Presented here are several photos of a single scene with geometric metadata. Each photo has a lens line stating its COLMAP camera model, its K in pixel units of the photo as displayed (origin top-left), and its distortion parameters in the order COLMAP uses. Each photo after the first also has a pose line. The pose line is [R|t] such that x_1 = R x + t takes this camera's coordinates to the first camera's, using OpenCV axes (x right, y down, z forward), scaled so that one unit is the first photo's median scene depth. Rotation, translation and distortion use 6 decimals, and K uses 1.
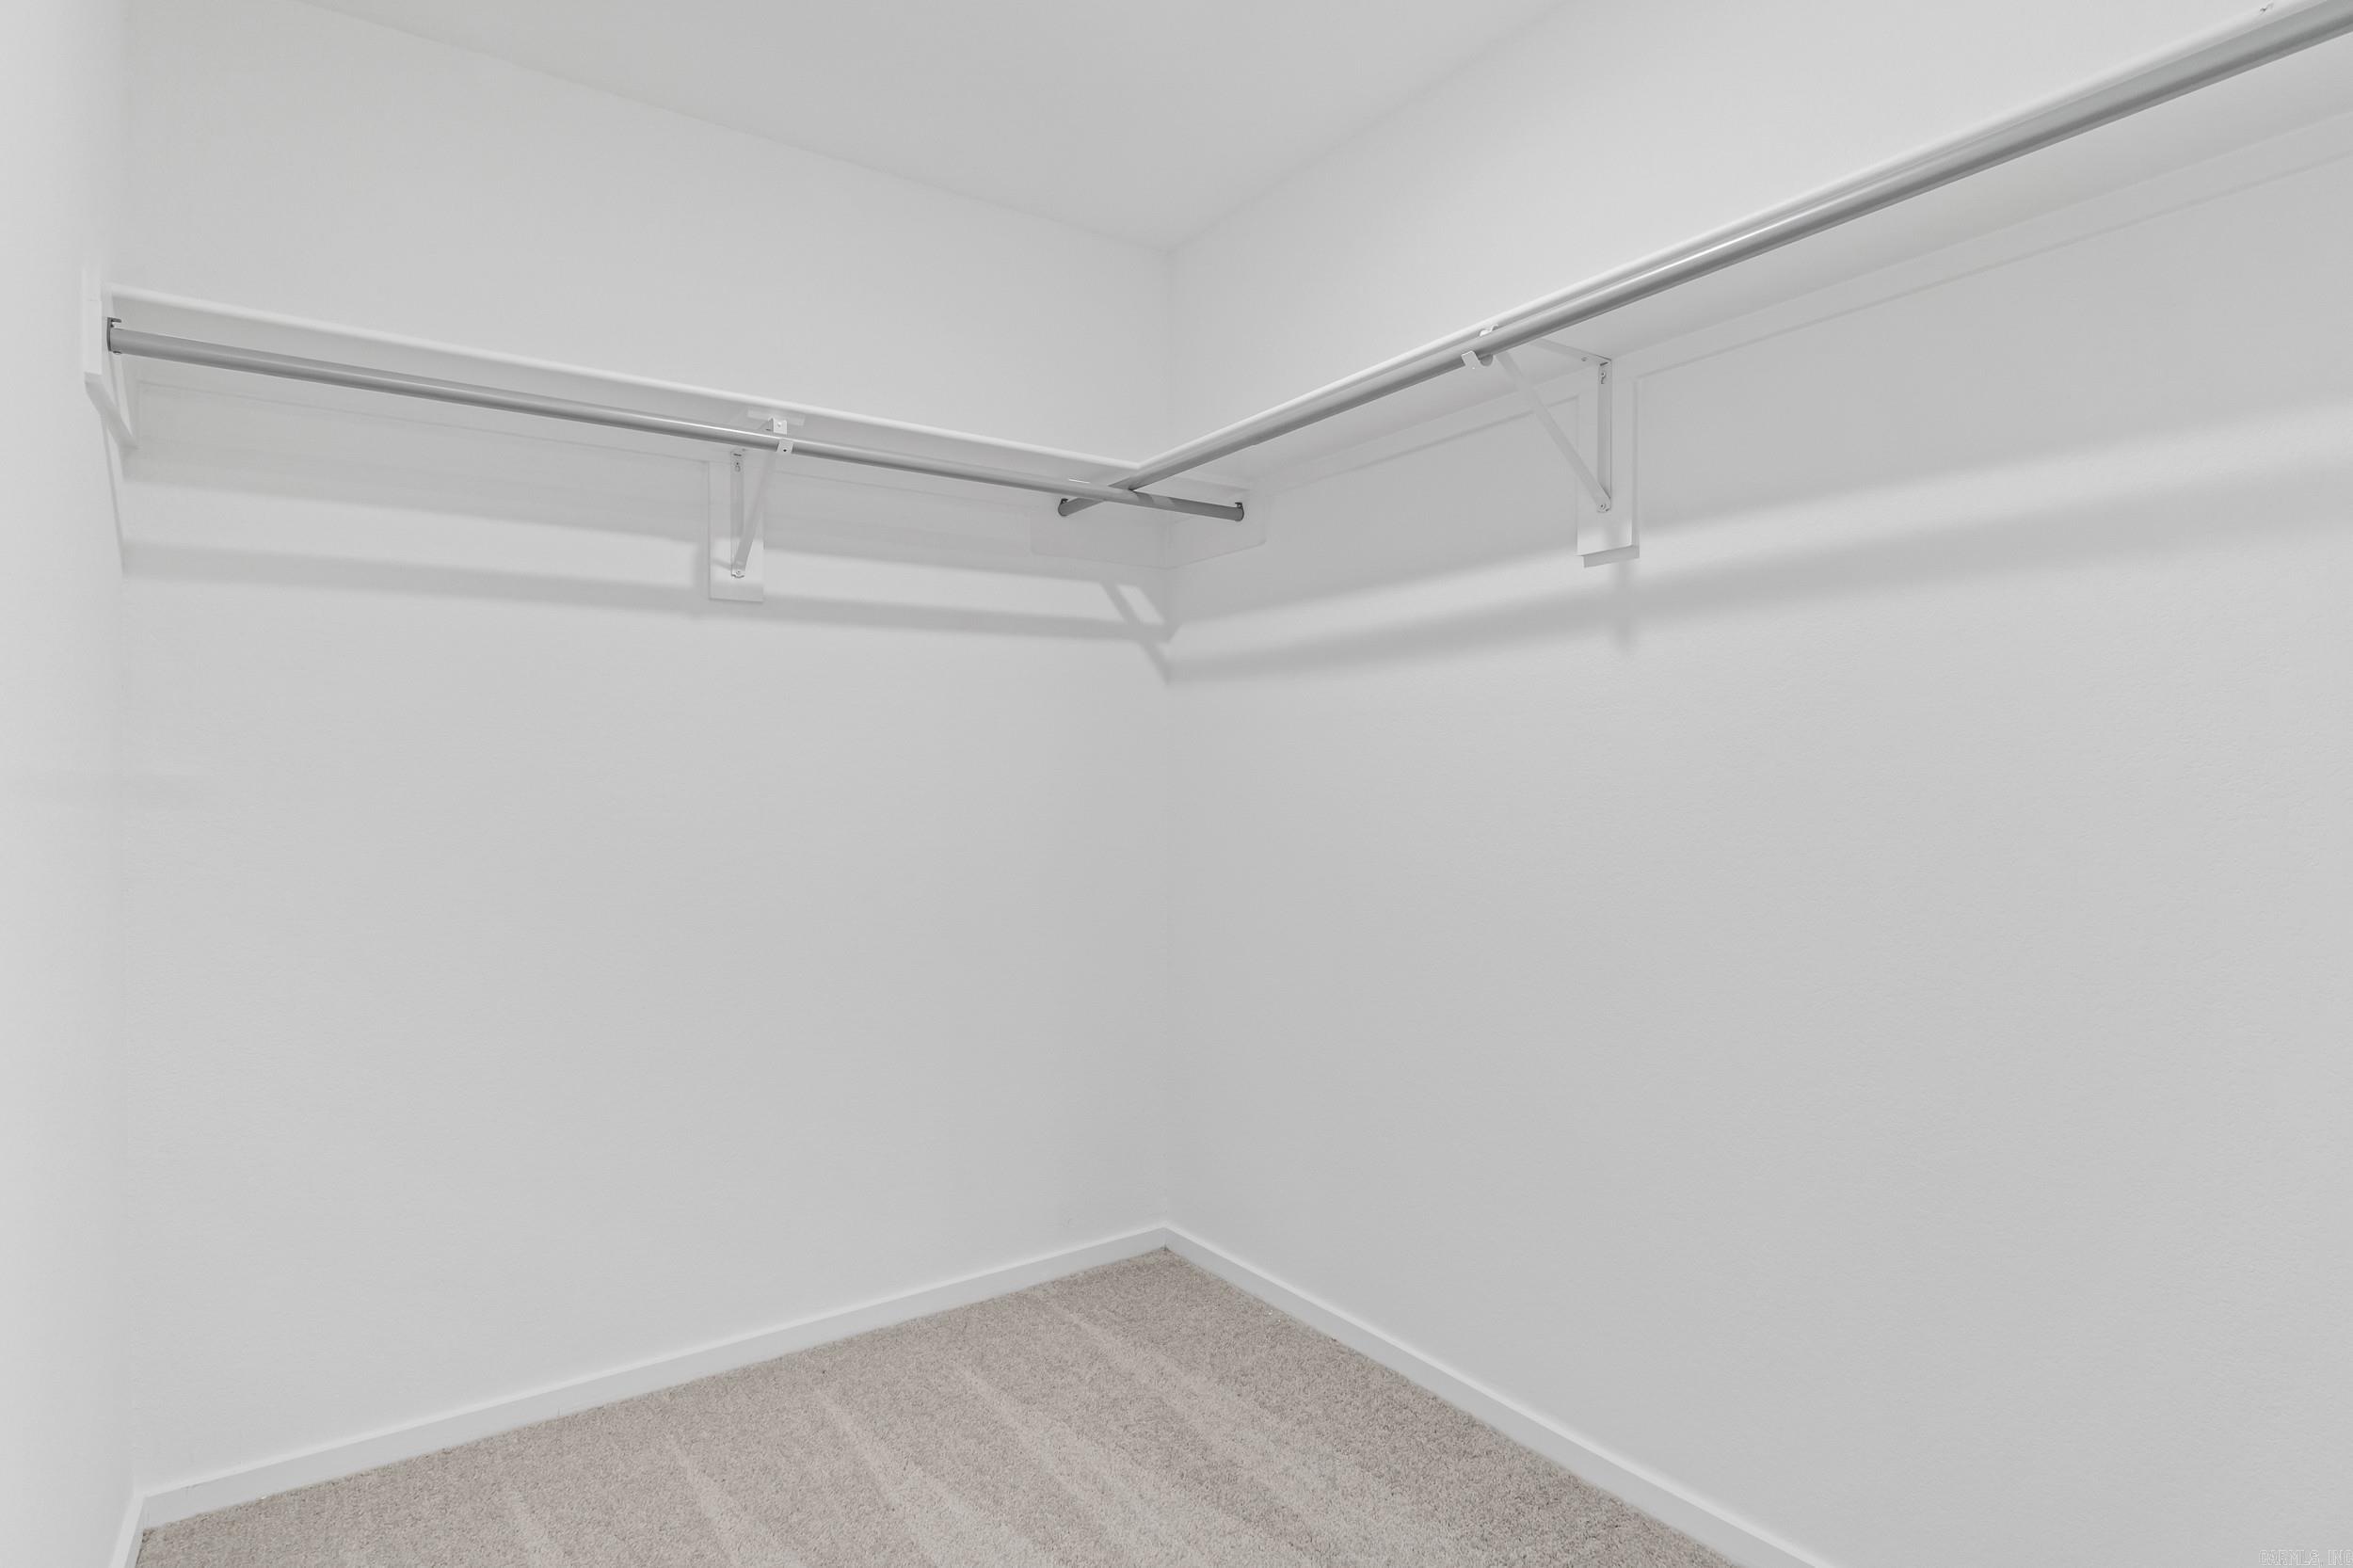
lens RADIAL K [[1187.1, 0, 1181.5], [0, 1187.1, 770.4], [0, 0, 1]] dist [-0.005450, 0.003058]
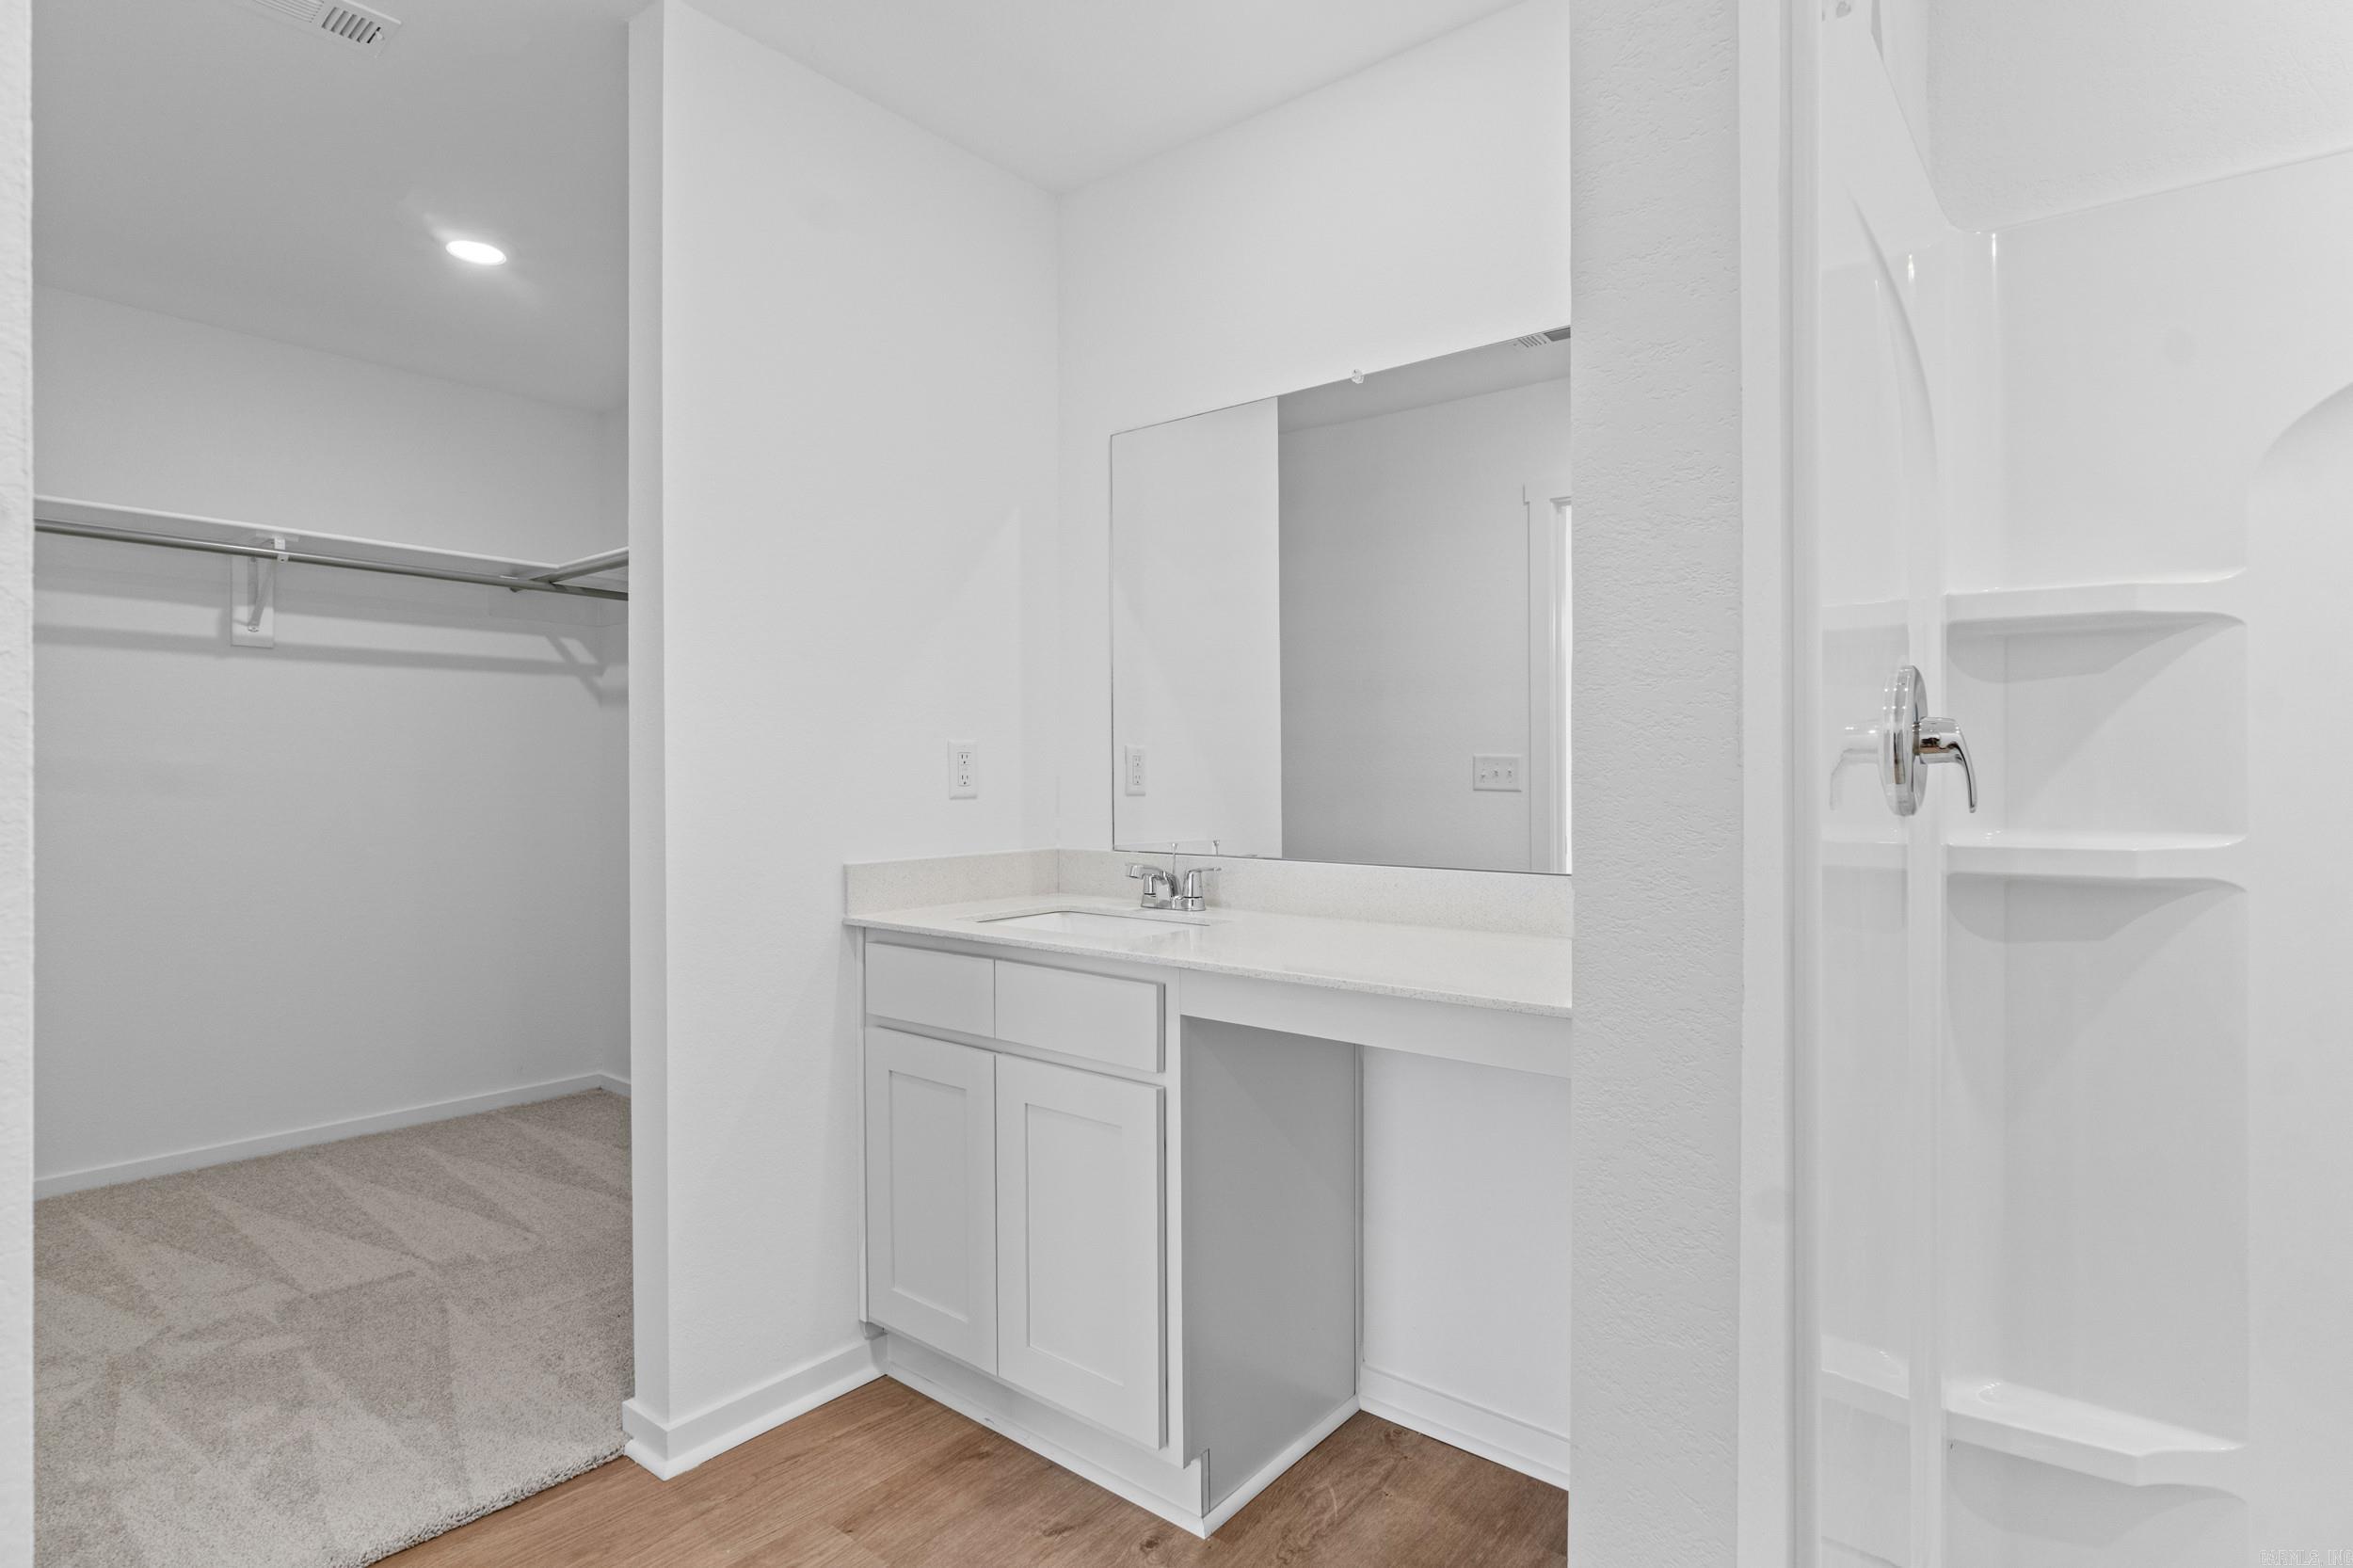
lens RADIAL K [[1187.1, 0, 1173.1], [0, 1187.1, 781.7], [0, 0, 1]] dist [-0.005450, 0.003058]
pose [[0.966339, 0.009737, 0.257088, 0.374597], [-0.013298, 0.999838, 0.012118, -0.005476], [-0.256929, -0.015129, 0.966312, -0.766772]]
